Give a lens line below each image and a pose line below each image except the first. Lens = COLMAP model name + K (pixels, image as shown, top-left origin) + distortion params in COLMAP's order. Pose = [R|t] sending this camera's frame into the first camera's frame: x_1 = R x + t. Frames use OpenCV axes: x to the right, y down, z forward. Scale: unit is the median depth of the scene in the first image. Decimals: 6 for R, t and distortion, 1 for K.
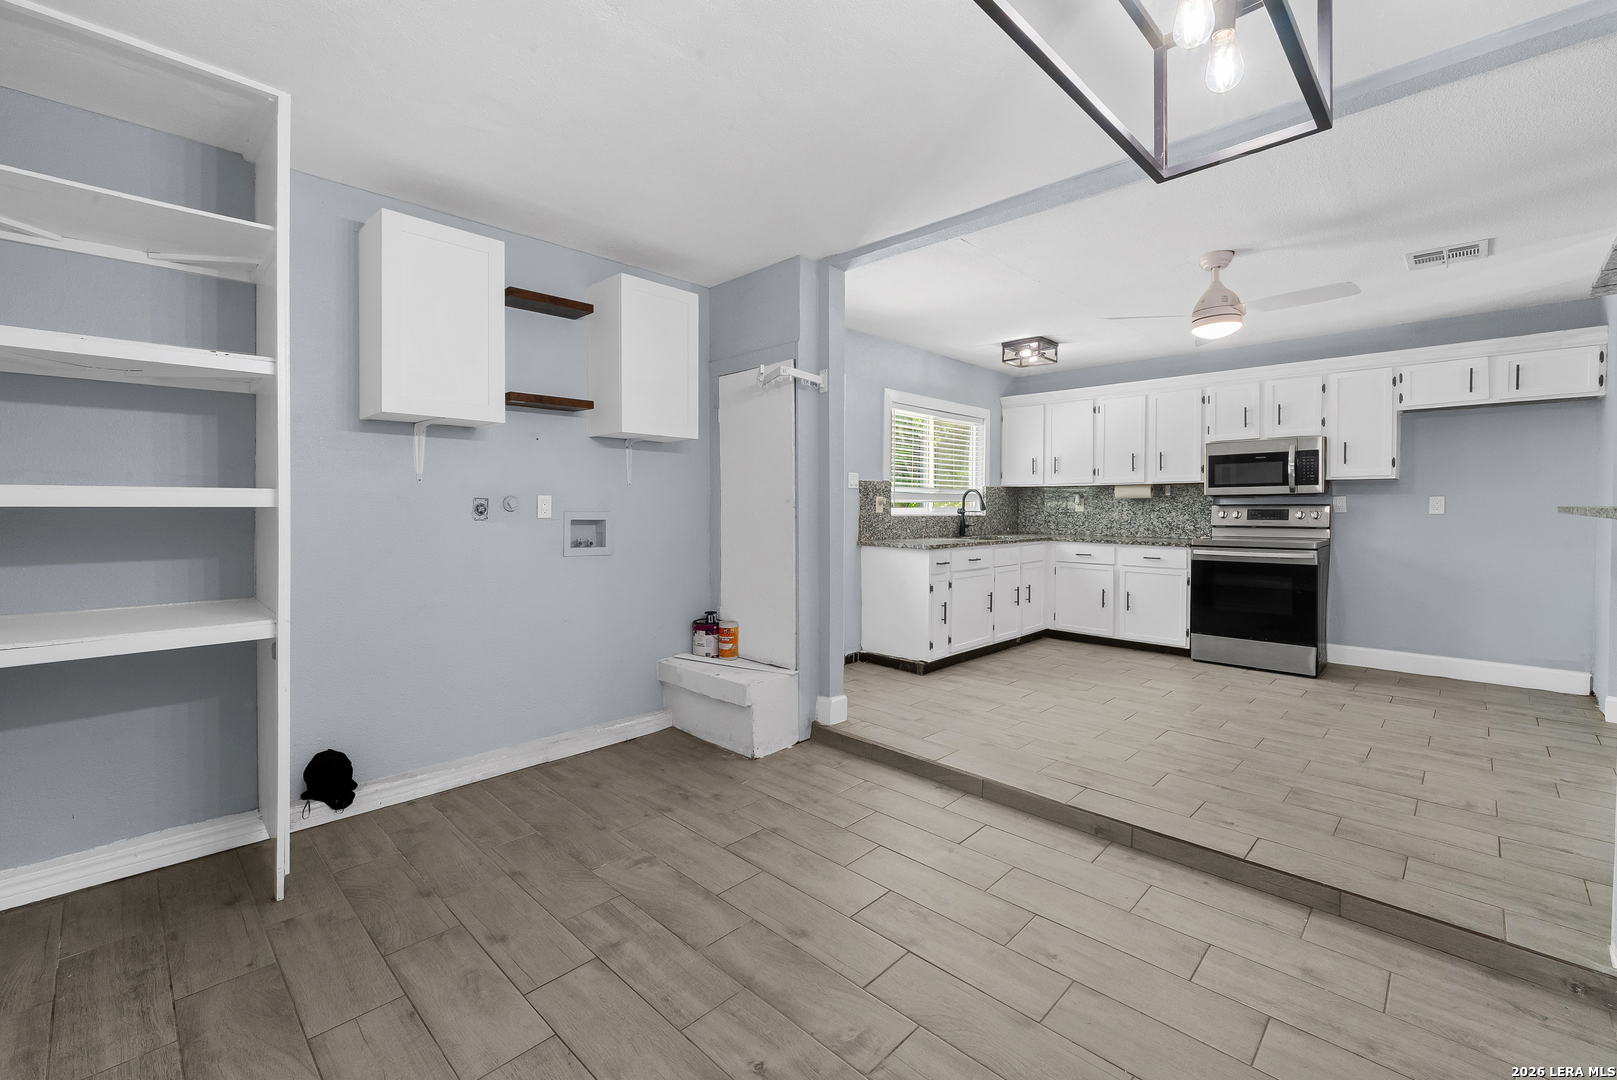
lens RADIAL K [[678.6, 0, 808.2], [0, 678.6, 524.9], [0, 0, 1]] dist [-0.001836, -0.000566]
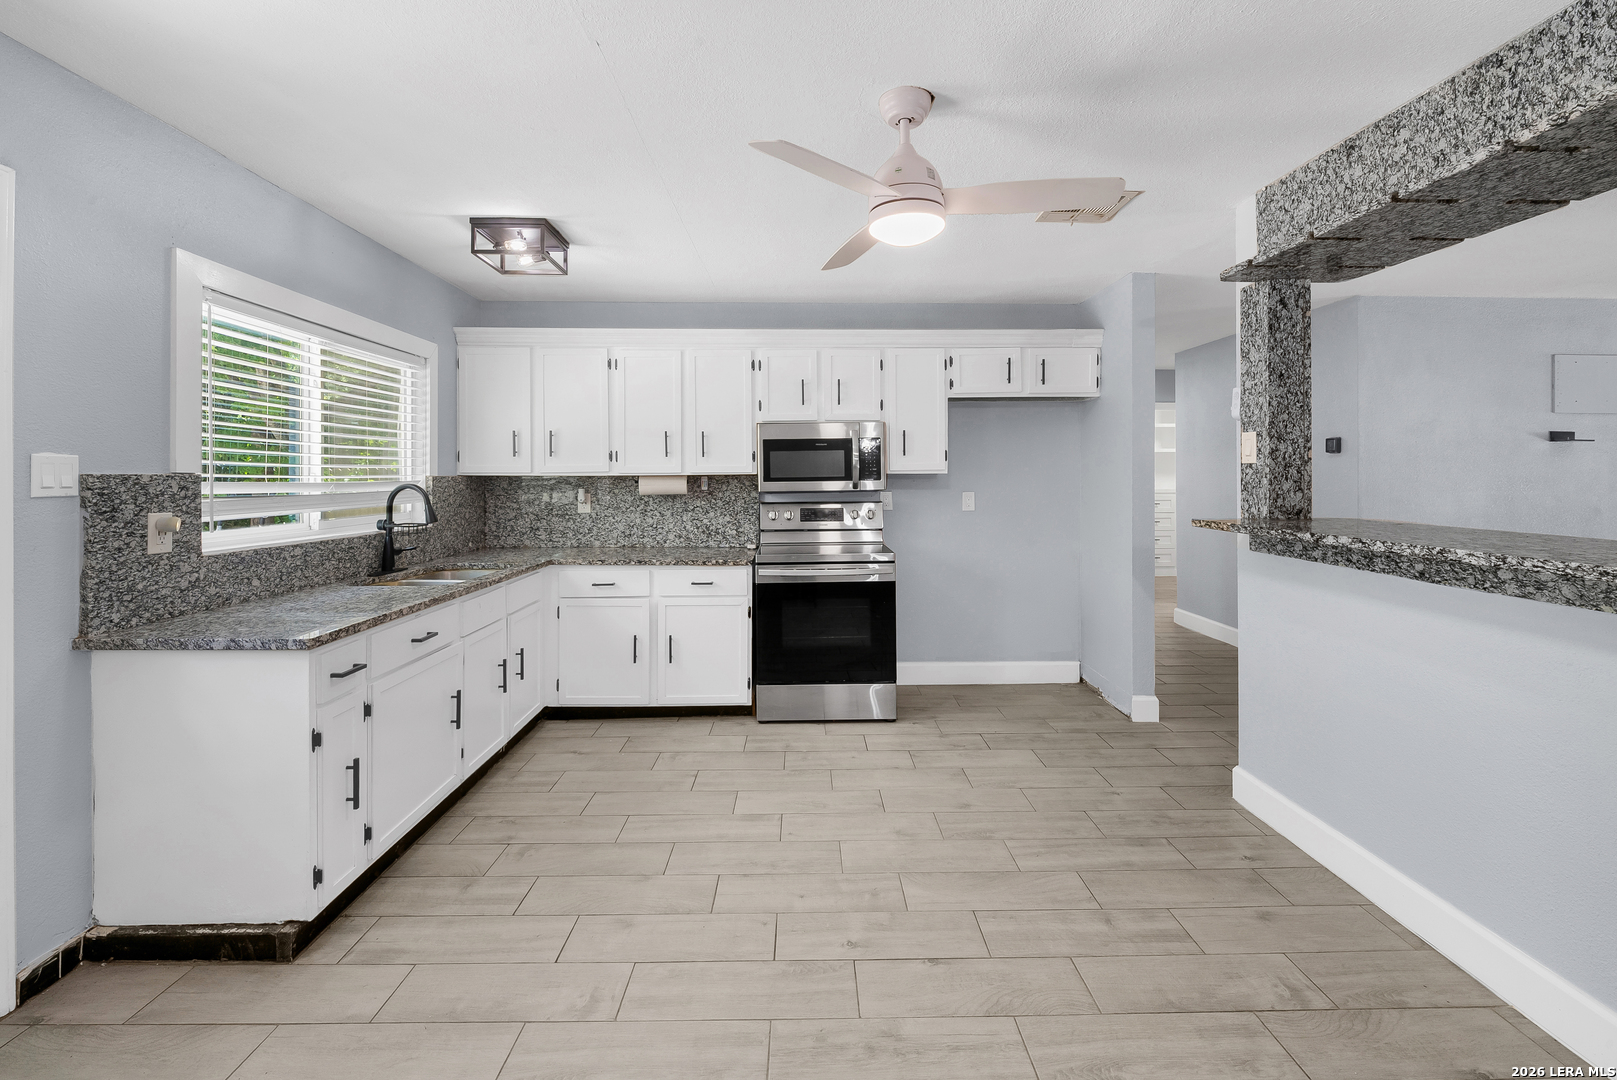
lens RADIAL K [[693.5, 0, 812.0], [0, 693.5, 479.5], [0, 0, 1]] dist [-0.000524, -0.000273]
pose [[0.702881, -0.006922, 0.711274, 0.084023], [0.024081, 0.999611, -0.014068, -0.045983], [-0.710899, 0.027016, 0.702775, 0.430077]]
